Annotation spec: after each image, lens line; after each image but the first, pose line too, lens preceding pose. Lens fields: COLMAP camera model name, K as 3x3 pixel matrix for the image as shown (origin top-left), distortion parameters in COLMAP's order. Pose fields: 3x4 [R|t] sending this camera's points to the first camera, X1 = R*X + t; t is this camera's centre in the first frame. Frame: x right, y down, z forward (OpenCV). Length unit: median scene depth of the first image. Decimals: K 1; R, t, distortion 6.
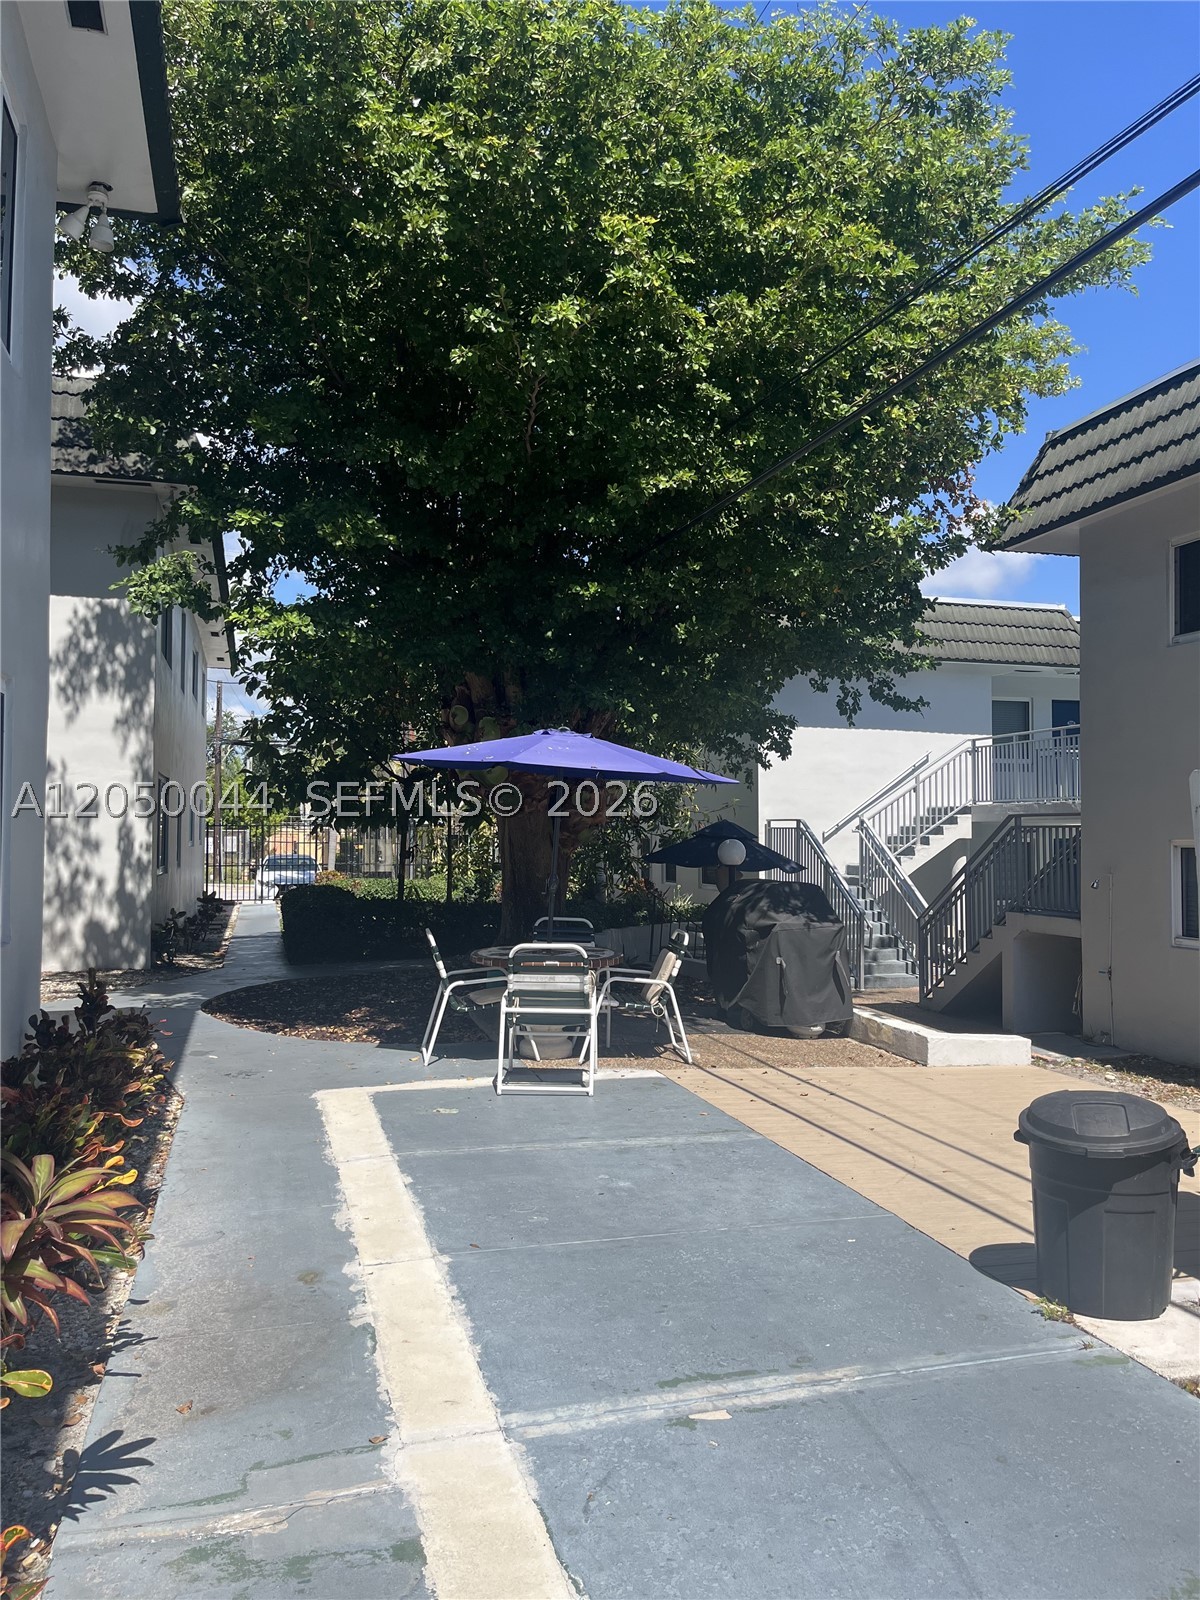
lens RADIAL K [[1210.7, 0, 600.5], [0, 1210.7, 801.6], [0, 0, 1]] dist [0.041774, -0.034444]
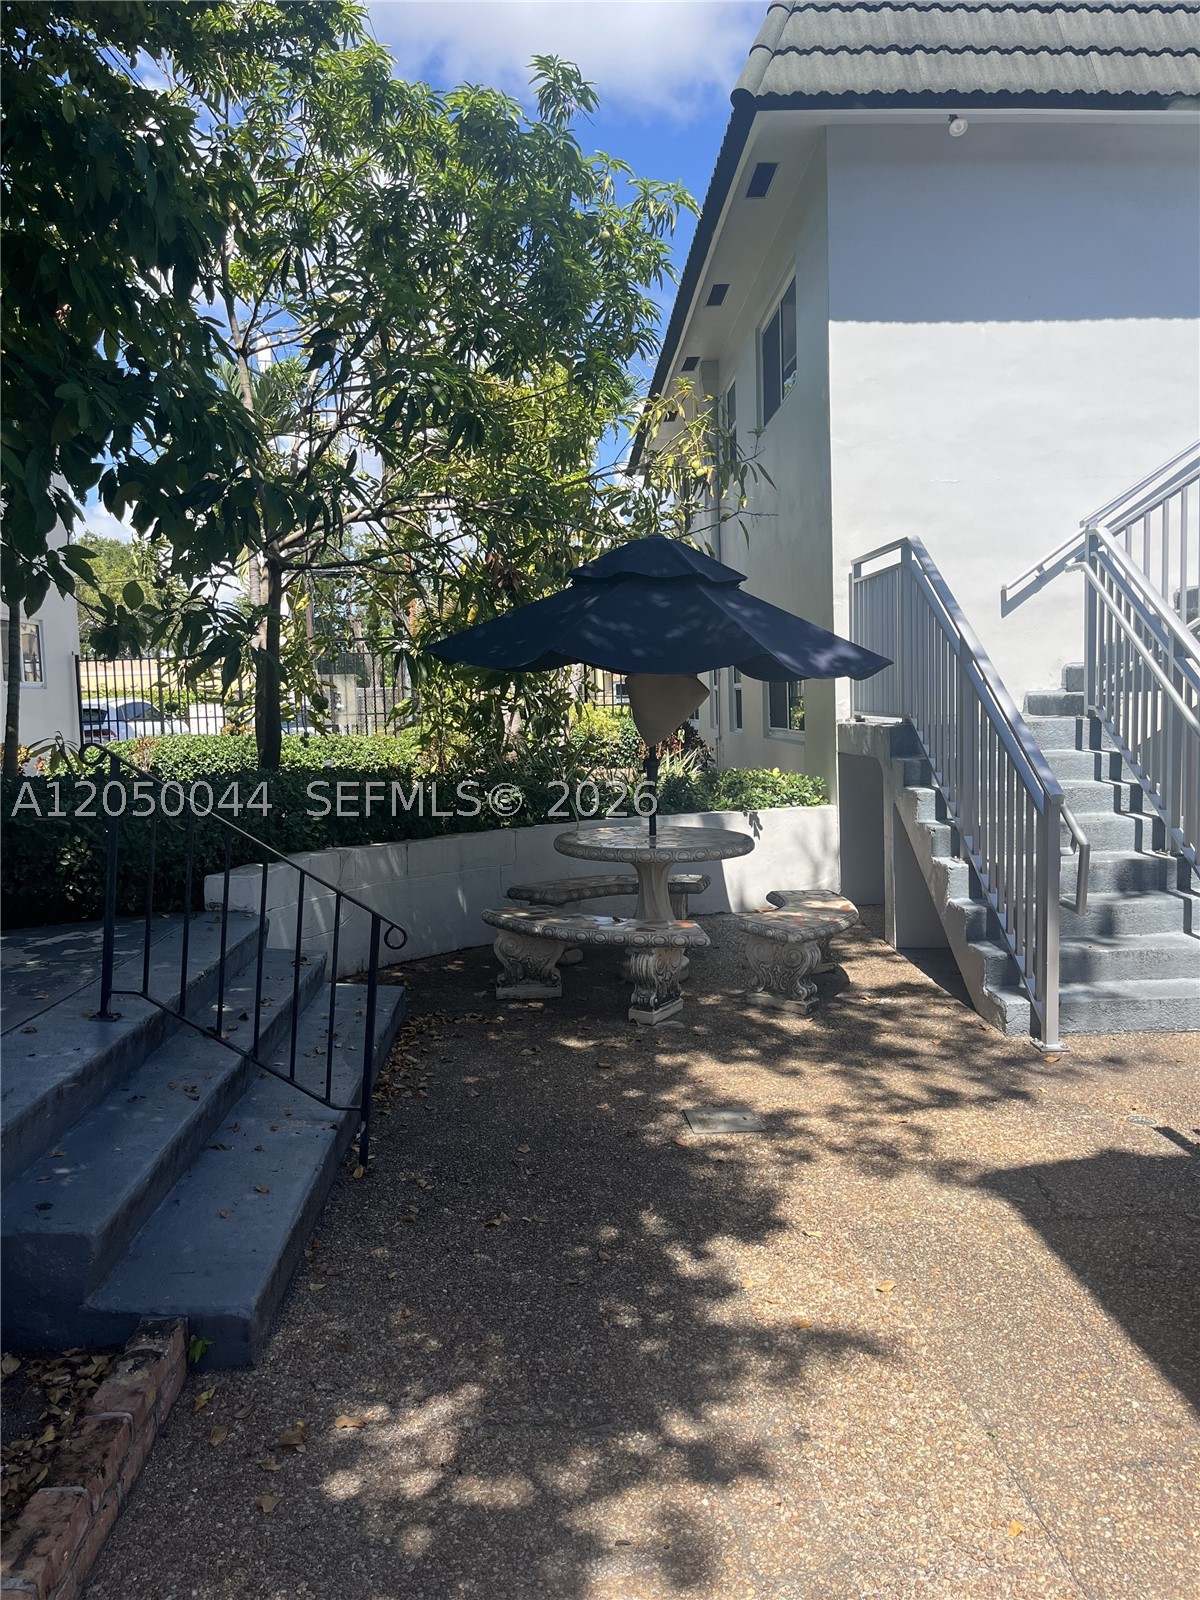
lens RADIAL K [[1210.7, 0, 598.4], [0, 1210.7, 791.4], [0, 0, 1]] dist [0.041774, -0.034444]
pose [[0.968853, -0.007479, -0.247523, 0.162994], [0.031220, 0.995257, 0.092130, 0.053906], [0.245660, -0.096988, 0.964492, 0.607288]]
